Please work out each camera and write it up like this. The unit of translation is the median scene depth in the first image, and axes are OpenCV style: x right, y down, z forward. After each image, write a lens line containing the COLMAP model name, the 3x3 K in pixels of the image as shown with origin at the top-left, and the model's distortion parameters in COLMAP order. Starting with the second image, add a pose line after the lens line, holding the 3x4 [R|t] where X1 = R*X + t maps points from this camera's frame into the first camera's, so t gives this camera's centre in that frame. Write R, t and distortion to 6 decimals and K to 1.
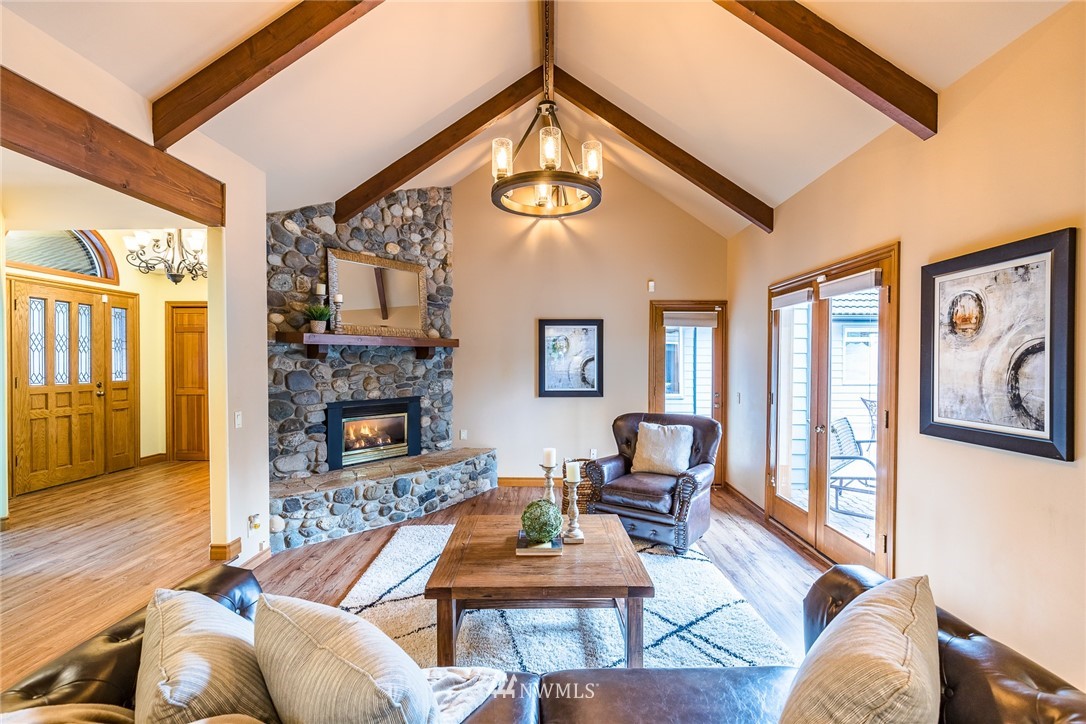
lens RADIAL K [[500.6, 0, 544.8], [0, 500.6, 364.2], [0, 0, 1]] dist [-0.020230, -0.000454]
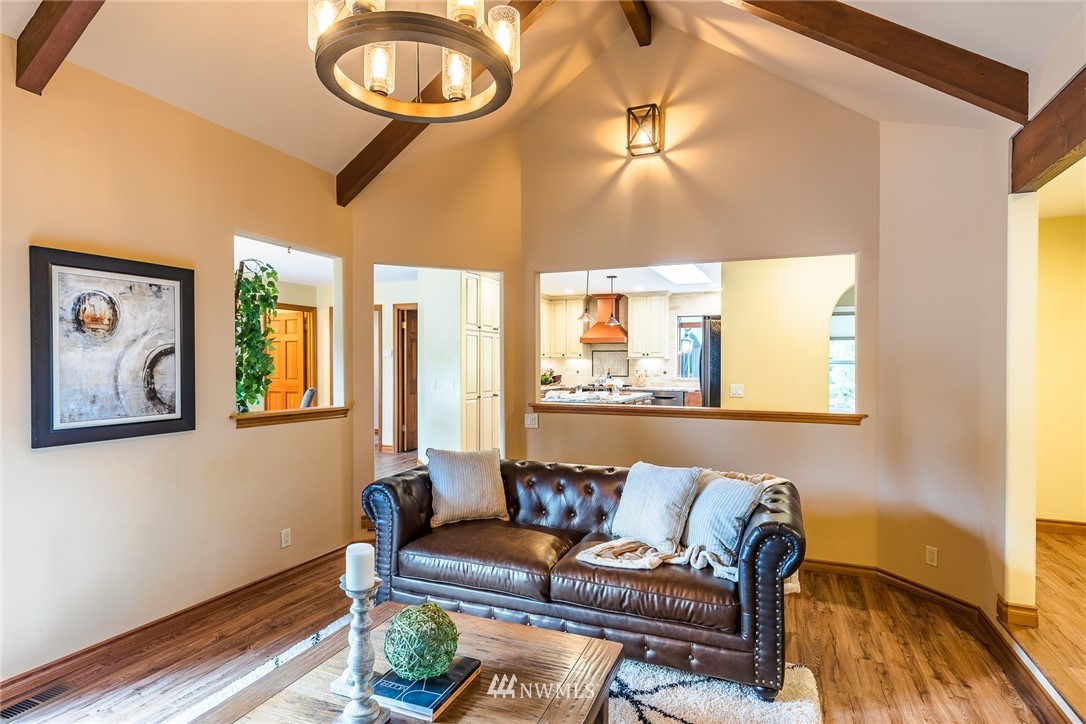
lens RADIAL K [[593.4, 0, 542.1], [0, 593.4, 365.9], [0, 0, 1]] dist [0.000577, 0.000040]
pose [[-0.928562, 0.001356, 0.371174, -0.457616], [0.004874, 0.999952, 0.008540, -0.002005], [-0.371144, 0.009739, -0.928524, 1.872400]]
